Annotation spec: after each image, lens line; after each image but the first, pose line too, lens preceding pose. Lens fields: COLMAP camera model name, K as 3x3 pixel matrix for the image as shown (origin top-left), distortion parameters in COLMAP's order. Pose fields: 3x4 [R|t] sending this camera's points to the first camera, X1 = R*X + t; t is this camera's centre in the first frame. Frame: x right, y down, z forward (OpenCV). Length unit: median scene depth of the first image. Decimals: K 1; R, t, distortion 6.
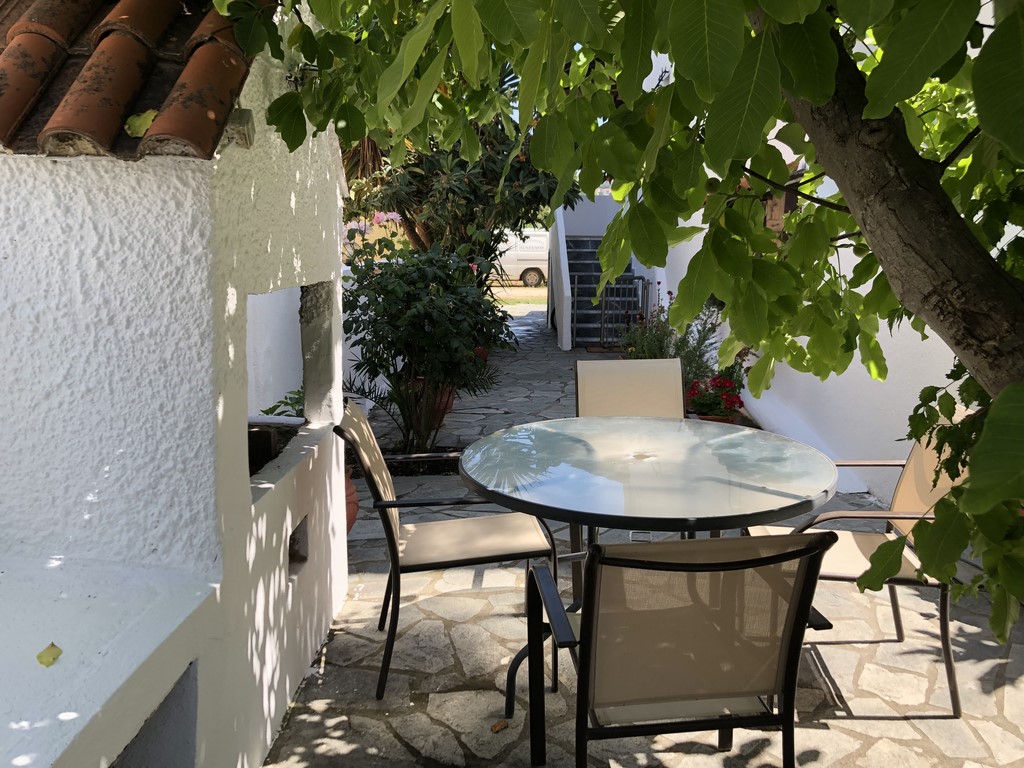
lens RADIAL K [[868.2, 0, 511.9], [0, 868.2, 380.1], [0, 0, 1]] dist [0.052054, -0.060163]
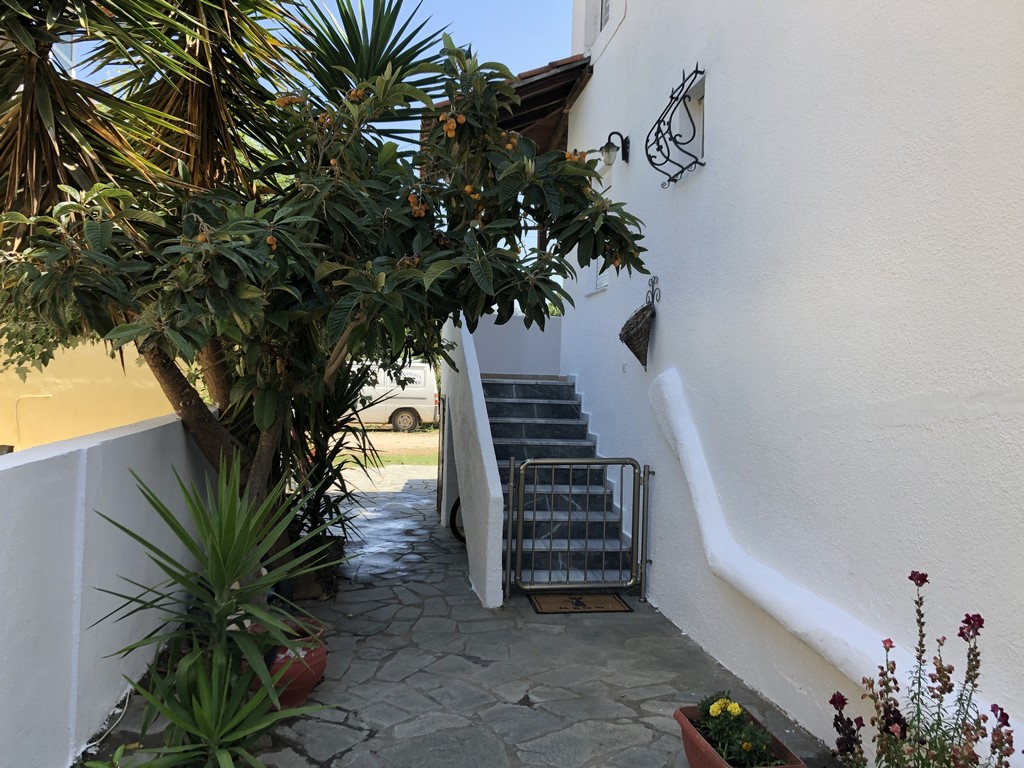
lens RADIAL K [[868.2, 0, 511.9], [0, 868.2, 380.1], [0, 0, 1]] dist [0.052054, -0.060163]
pose [[0.987942, 0.019671, 0.153570, -0.005374], [0.002910, 0.989362, -0.145444, -0.085567], [-0.154797, 0.144137, 0.977375, 0.462981]]
